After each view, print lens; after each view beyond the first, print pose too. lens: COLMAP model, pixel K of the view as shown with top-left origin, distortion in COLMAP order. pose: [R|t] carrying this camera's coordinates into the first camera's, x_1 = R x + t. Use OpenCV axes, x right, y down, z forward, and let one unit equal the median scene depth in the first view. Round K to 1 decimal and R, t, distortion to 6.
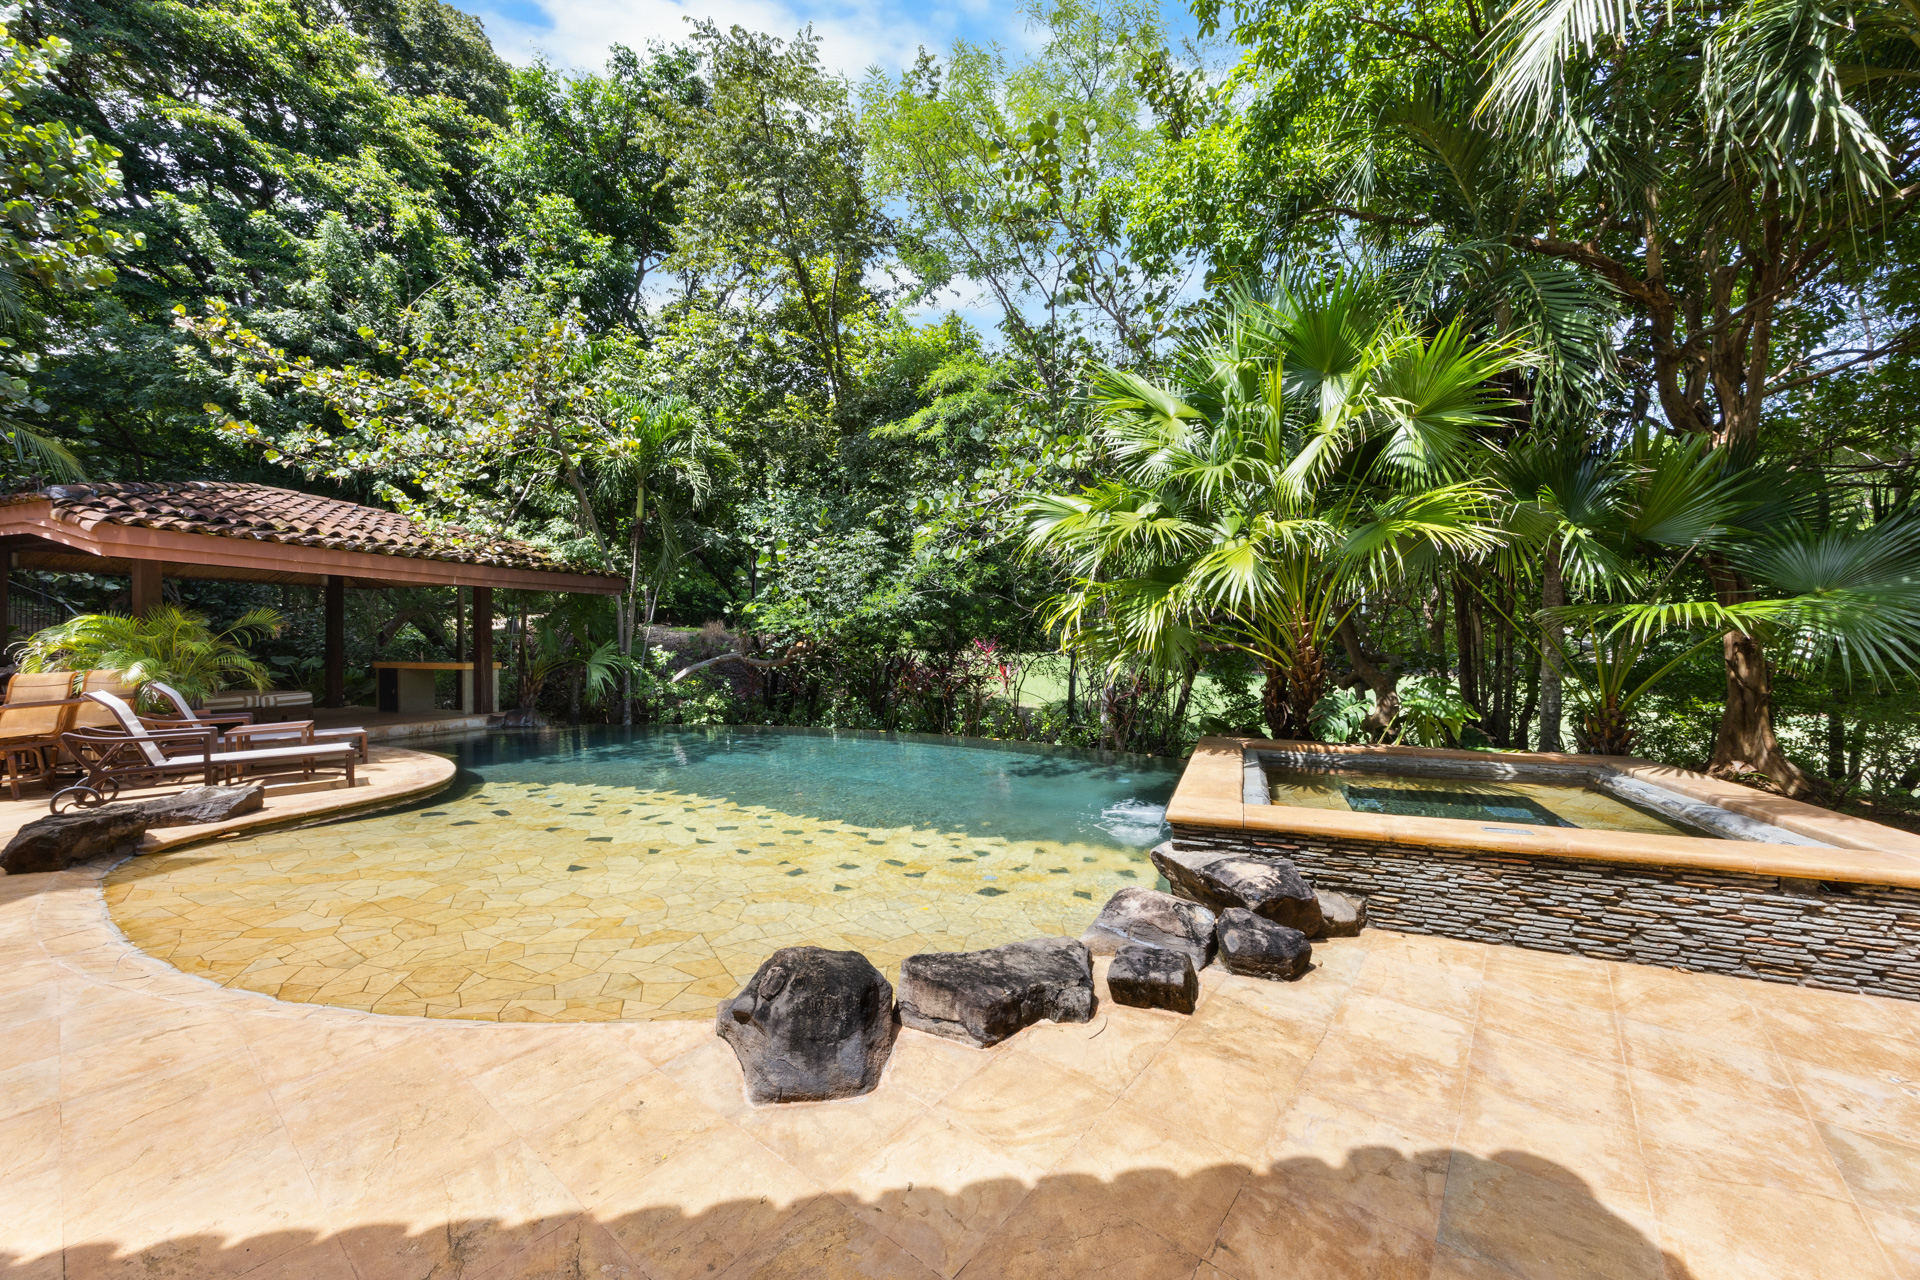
lens RADIAL K [[679.4, 0, 969.9], [0, 679.4, 640.6], [0, 0, 1]] dist [0.000217, 0.000418]
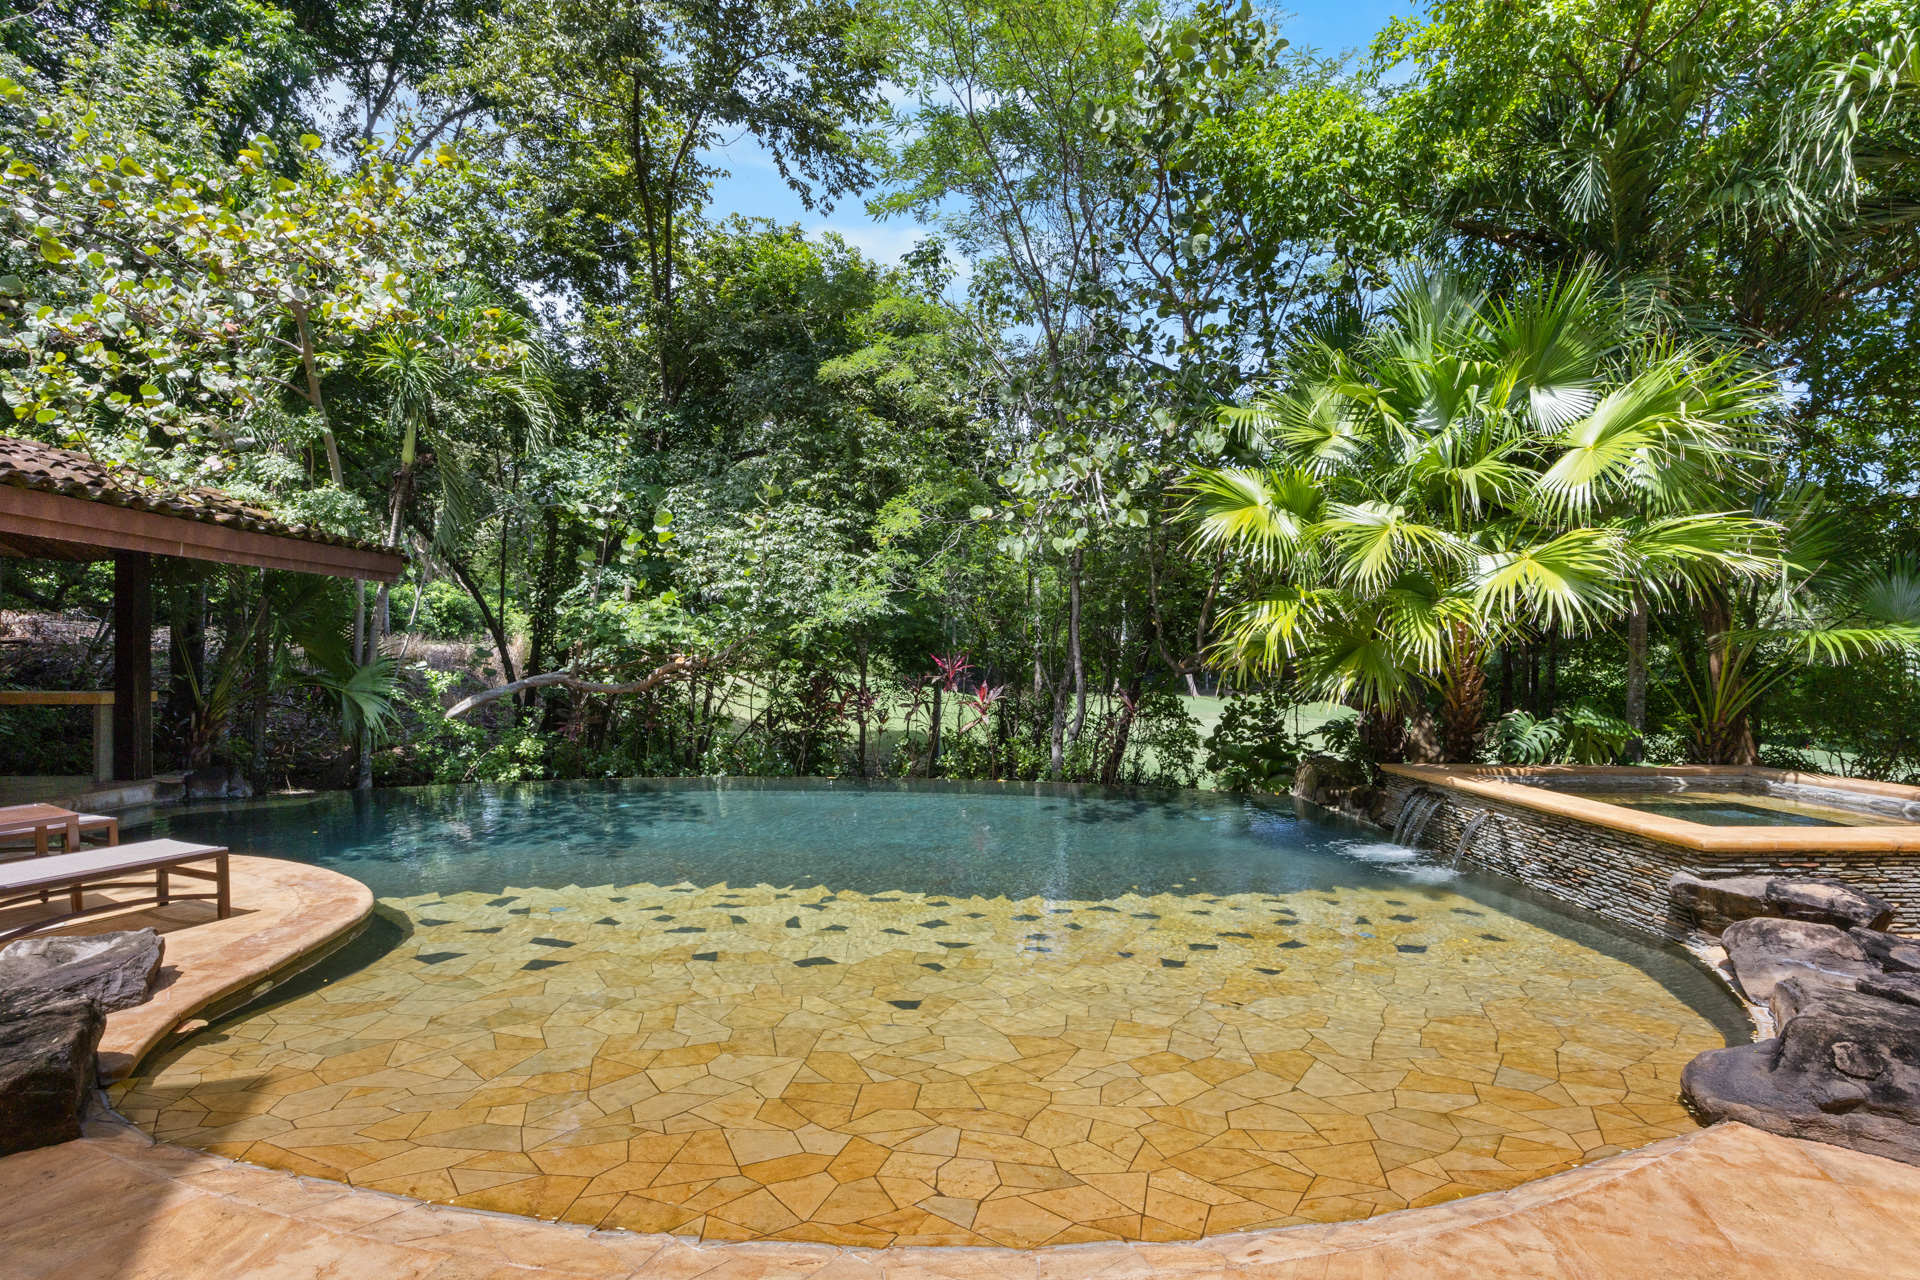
lens RADIAL K [[861.8, 0, 955.4], [0, 861.8, 644.5], [0, 0, 1]] dist [-0.011285, -0.000803]
pose [[0.936049, 0.005210, 0.351832, -0.918882], [-0.002062, 0.999954, -0.009322, -0.008700], [-0.351865, 0.008000, 0.936017, 0.202694]]
